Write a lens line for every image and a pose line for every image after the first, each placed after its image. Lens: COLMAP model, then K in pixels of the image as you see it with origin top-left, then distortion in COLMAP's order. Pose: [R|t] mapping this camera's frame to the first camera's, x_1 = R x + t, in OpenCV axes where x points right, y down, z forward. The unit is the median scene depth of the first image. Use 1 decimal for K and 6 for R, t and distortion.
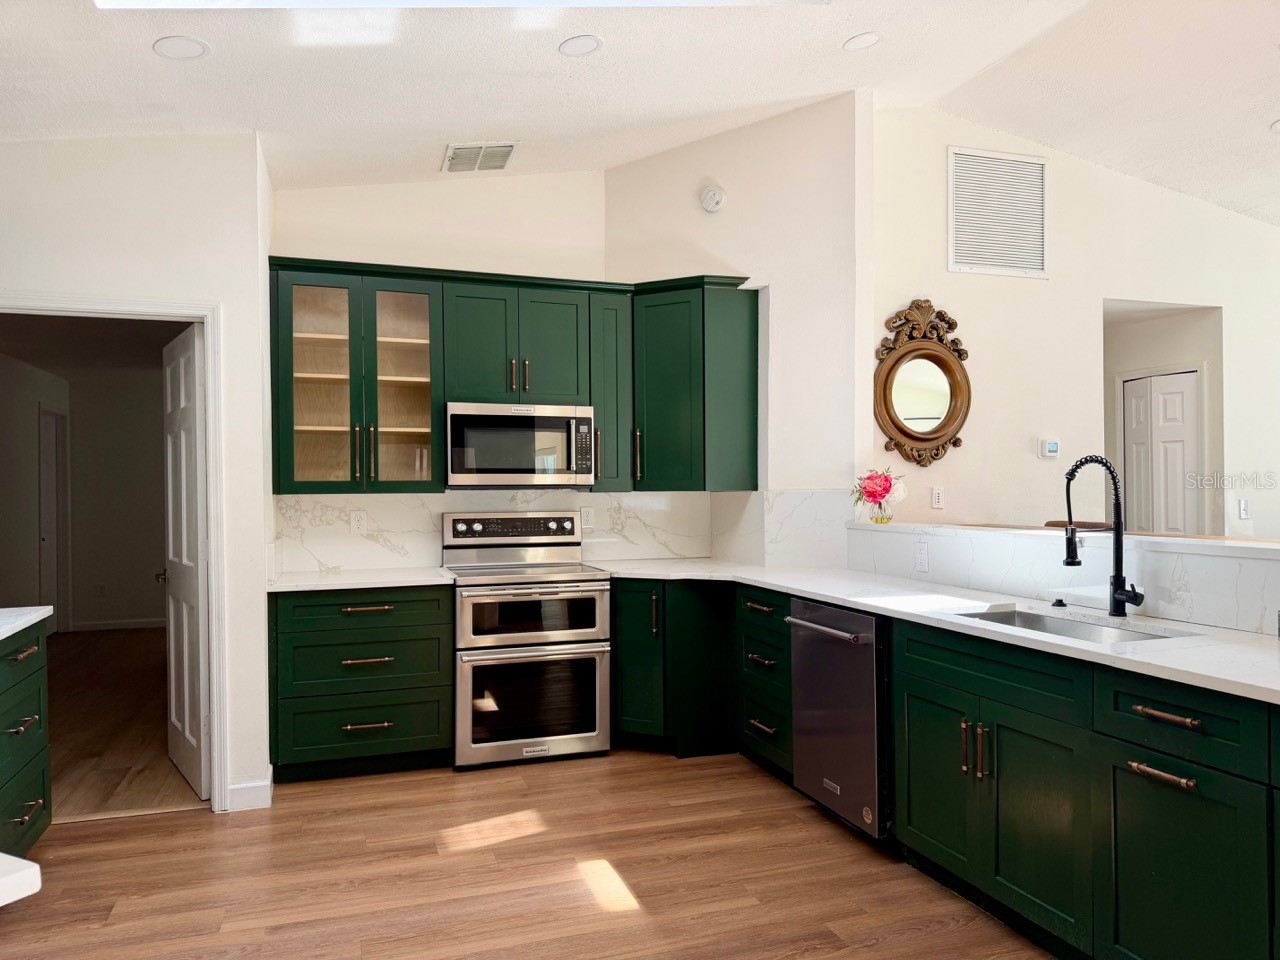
lens RADIAL K [[888.4, 0, 640.0], [0, 888.4, 480.0], [0, 0, 1]] dist [0.086773, 0.000287]
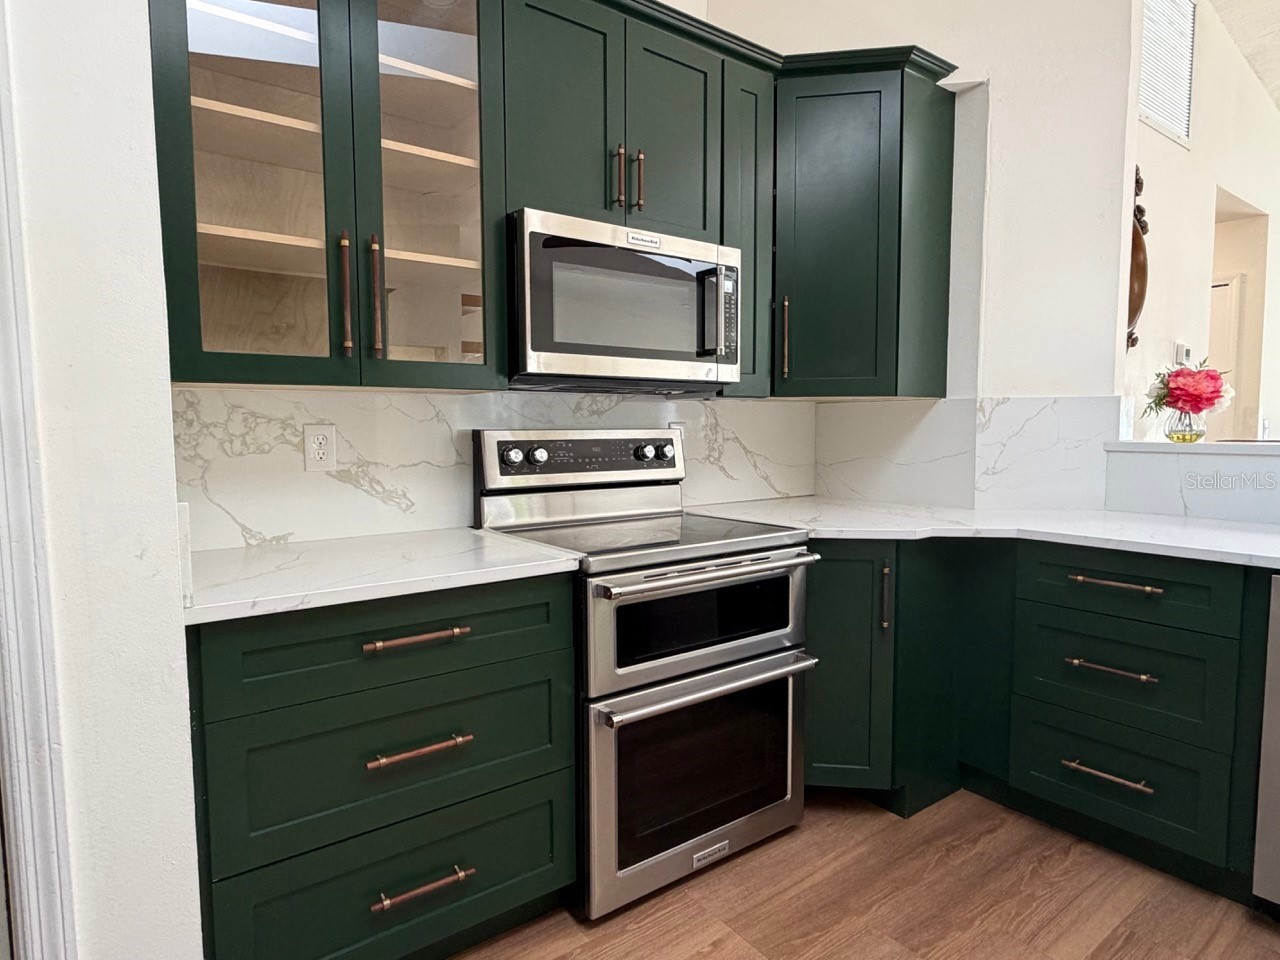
lens RADIAL K [[731.9, 0, 632.7], [0, 731.9, 475.1], [0, 0, 1]] dist [0.001407, 0.001450]
pose [[0.951735, -0.018153, 0.306383, -0.280573], [-0.005715, 0.997028, 0.076827, 0.030538], [-0.306867, -0.074870, 0.948803, 0.565102]]
